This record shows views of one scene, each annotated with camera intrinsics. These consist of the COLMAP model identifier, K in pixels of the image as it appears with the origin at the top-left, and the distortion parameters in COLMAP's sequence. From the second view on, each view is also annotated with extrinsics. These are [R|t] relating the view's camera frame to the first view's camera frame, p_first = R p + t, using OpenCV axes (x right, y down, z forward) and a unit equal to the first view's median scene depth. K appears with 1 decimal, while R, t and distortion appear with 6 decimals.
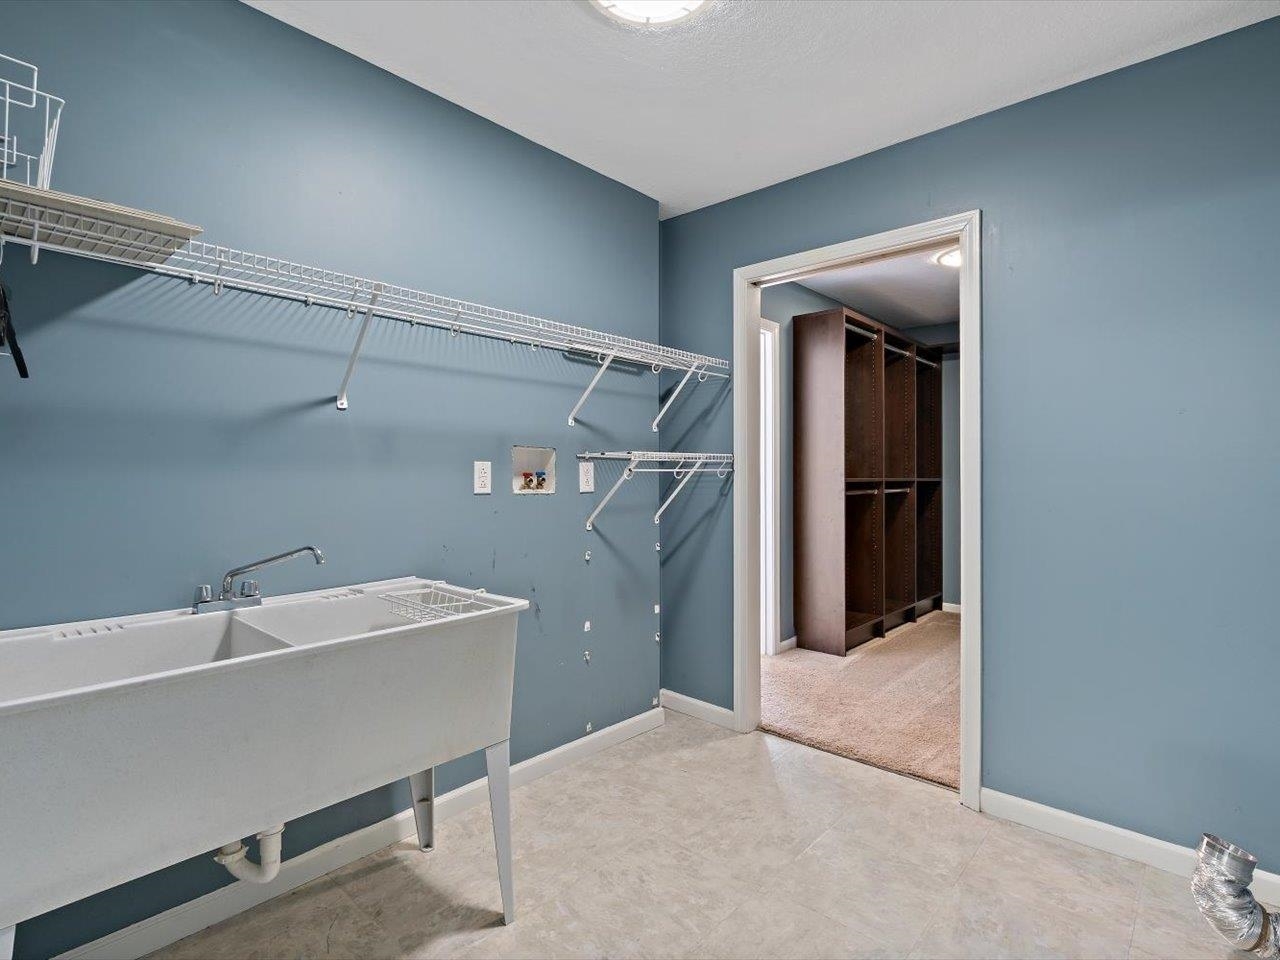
lens RADIAL K [[647.3, 0, 640.0], [0, 647.3, 480.0], [0, 0, 1]] dist [-0.001440, 0.000199]
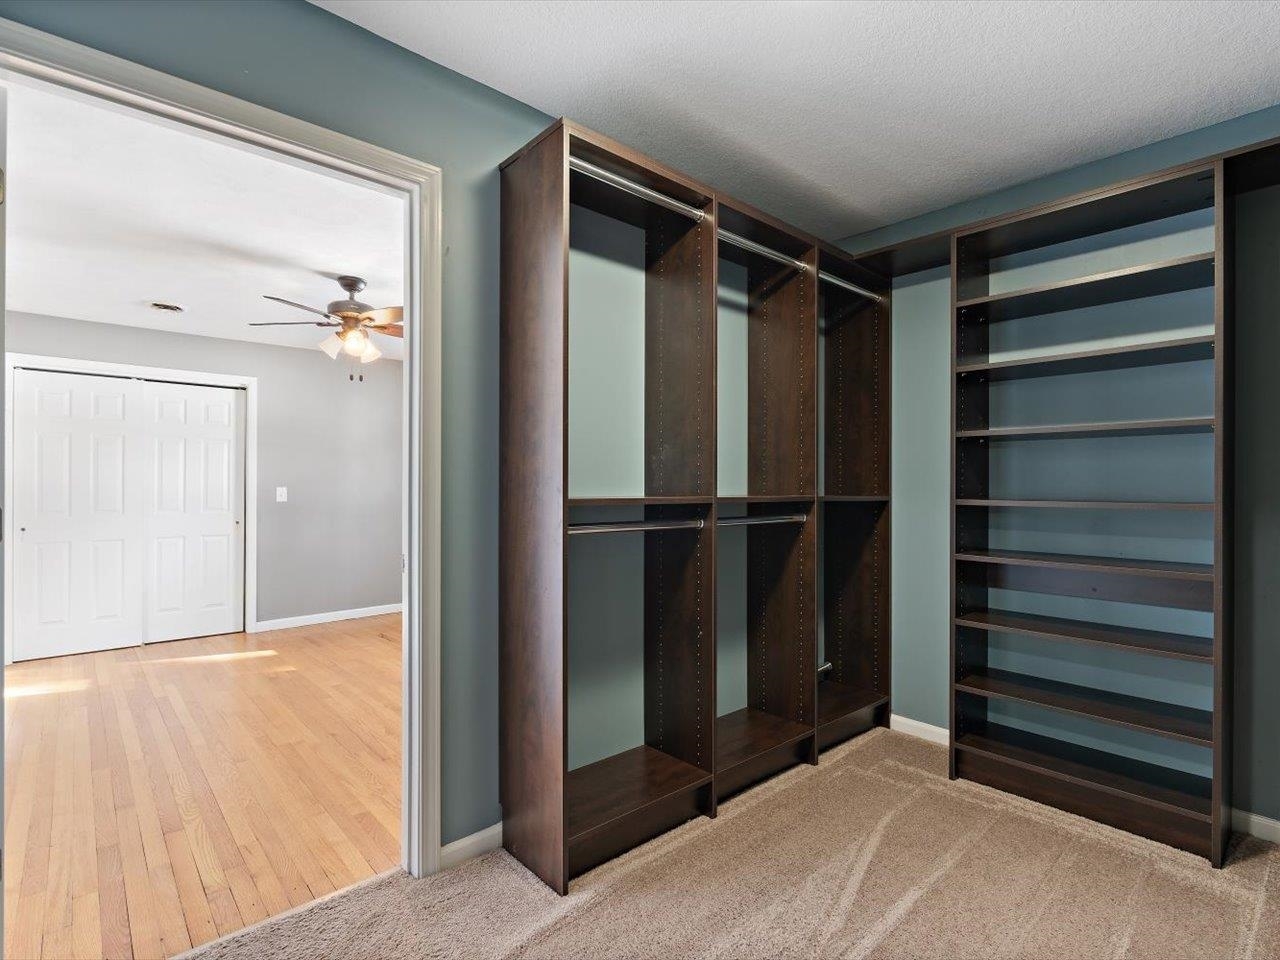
lens RADIAL K [[718.7, 0, 640.0], [0, 718.7, 480.0], [0, 0, 1]] dist [-0.000521, -0.000166]
pose [[0.998232, 0.009147, -0.058736, 0.314143], [-0.009693, 0.999912, -0.009013, -0.009137], [0.058649, 0.009566, 0.998233, 0.395078]]
